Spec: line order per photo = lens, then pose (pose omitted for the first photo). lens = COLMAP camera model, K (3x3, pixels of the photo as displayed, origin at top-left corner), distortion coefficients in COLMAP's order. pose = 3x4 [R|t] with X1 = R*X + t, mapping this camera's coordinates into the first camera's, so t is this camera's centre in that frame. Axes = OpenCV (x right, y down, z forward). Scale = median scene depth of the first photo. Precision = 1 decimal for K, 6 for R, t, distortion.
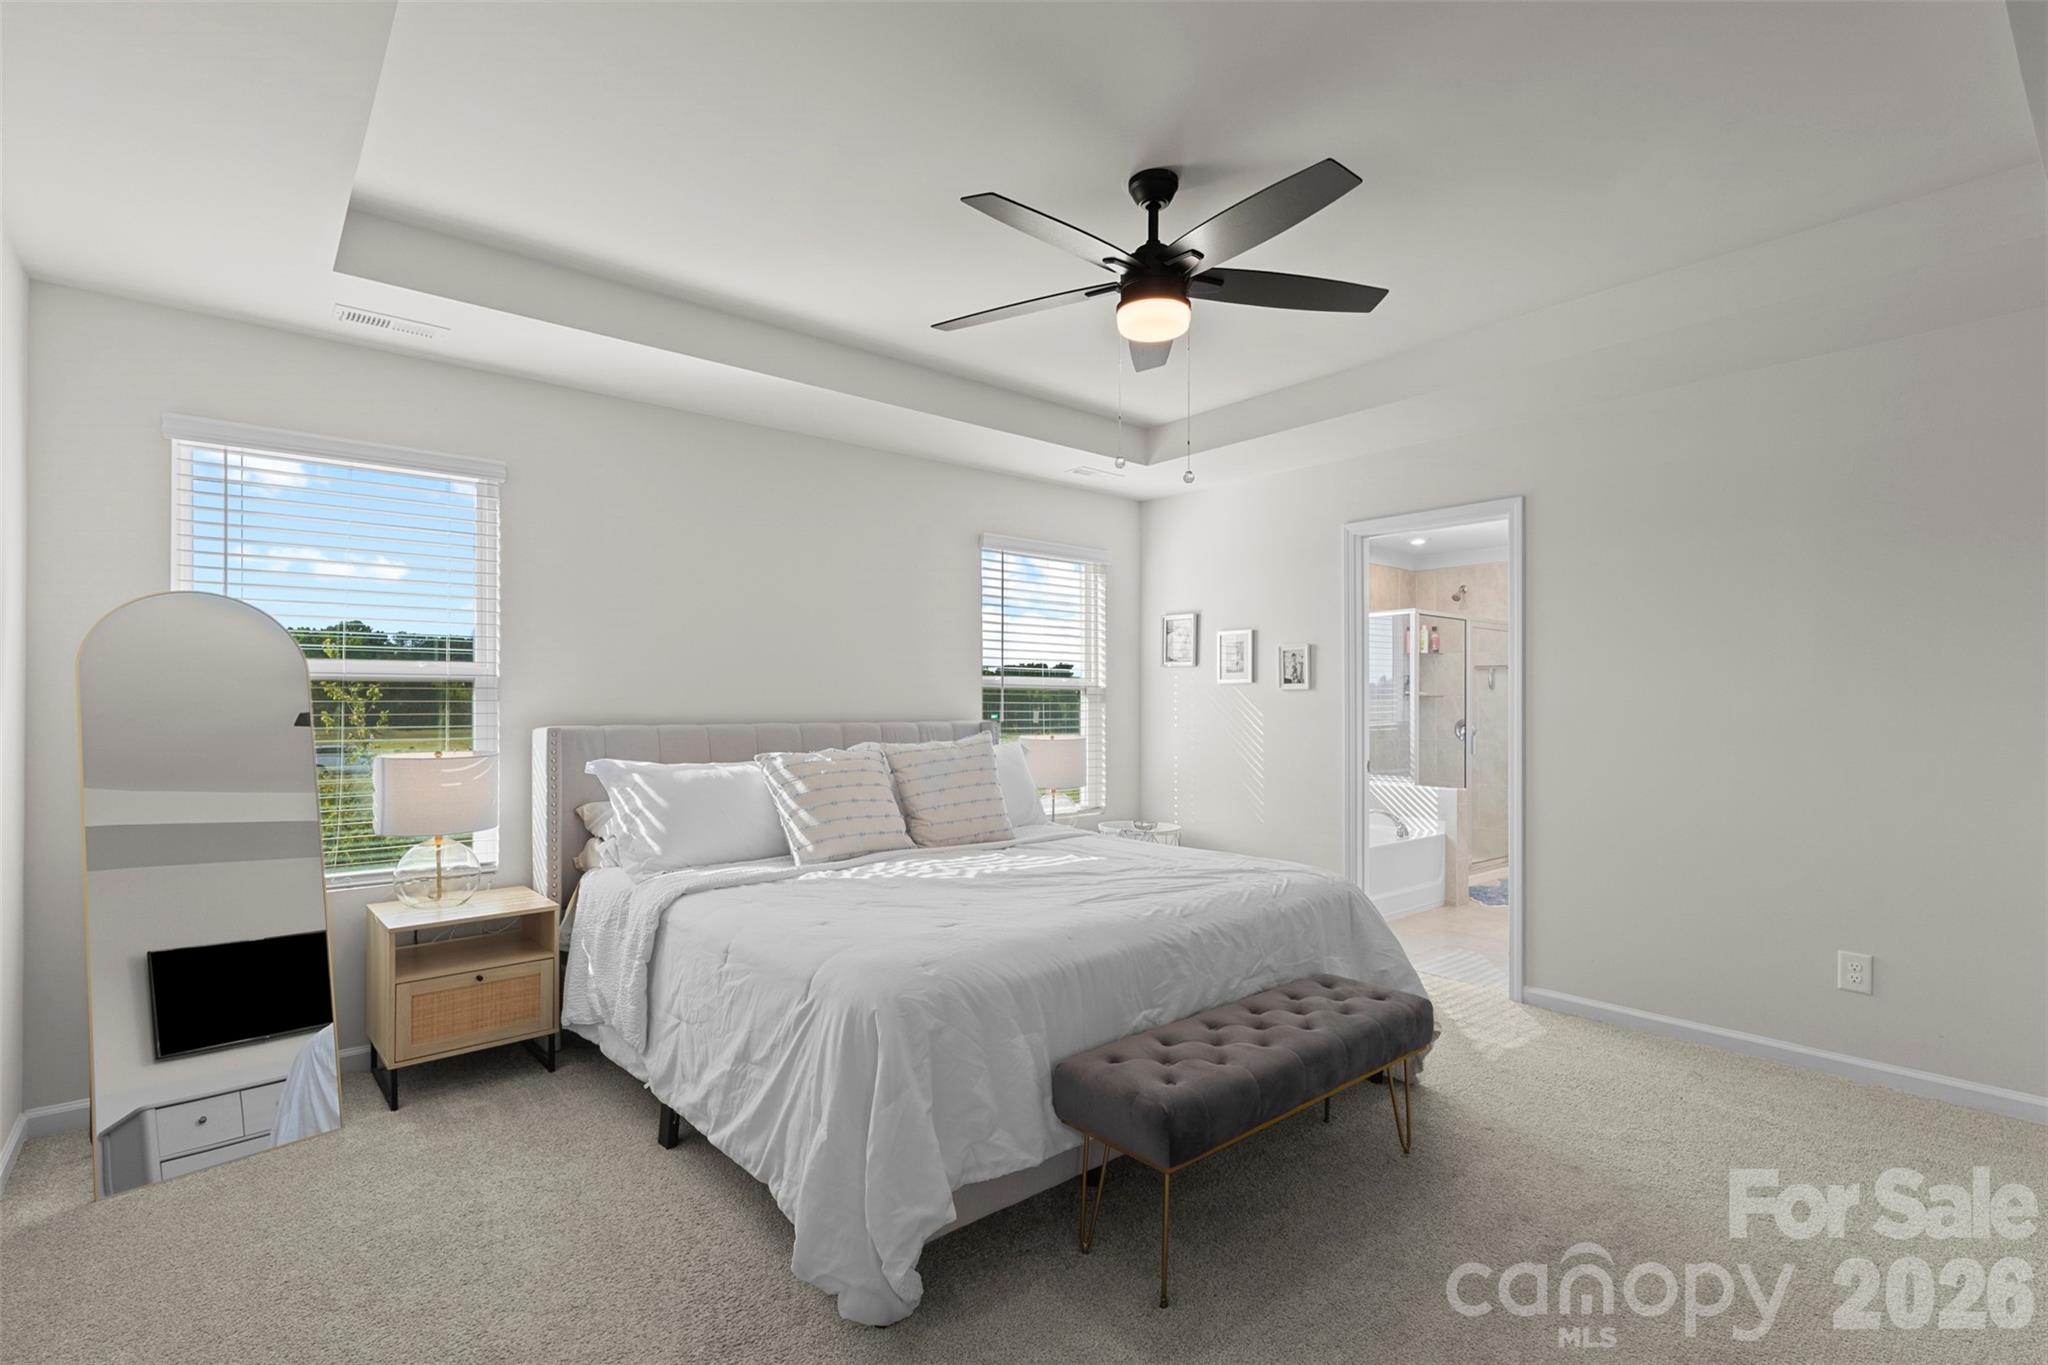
lens RADIAL K [[953.3, 0, 1030.4], [0, 953.3, 698.1], [0, 0, 1]] dist [-0.004580, 0.000138]
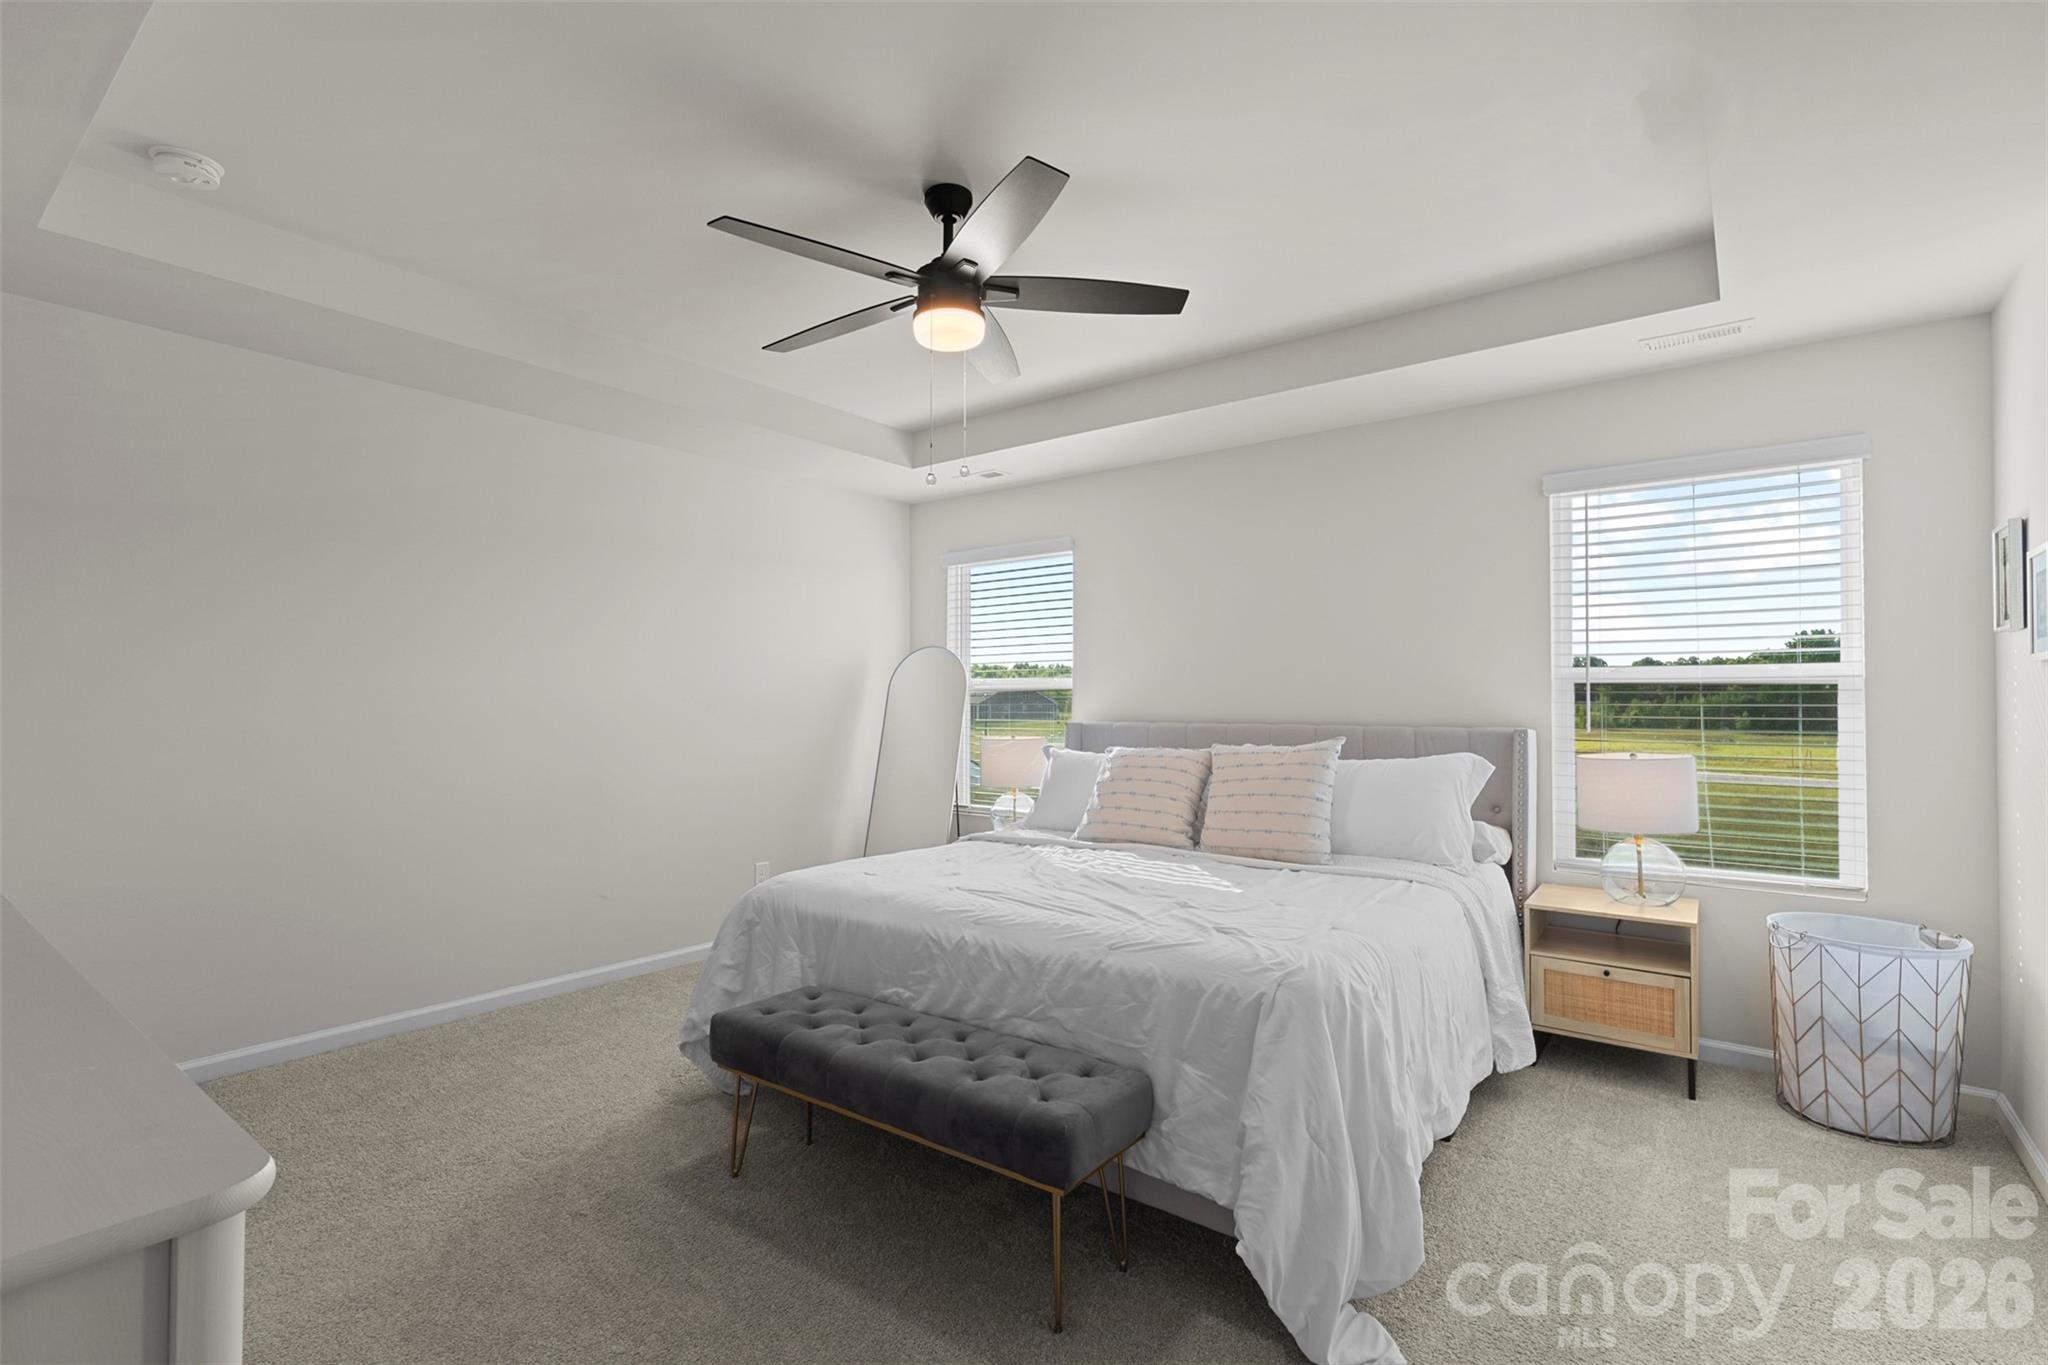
lens RADIAL K [[943.0, 0, 1066.3], [0, 943.0, 682.6], [0, 0, 1]] dist [-0.037468, 0.000038]
pose [[0.238837, -0.025051, -0.970736, 0.911077], [0.003721, 0.999683, -0.024882, 0.007829], [0.971053, 0.002331, 0.238855, 0.704578]]
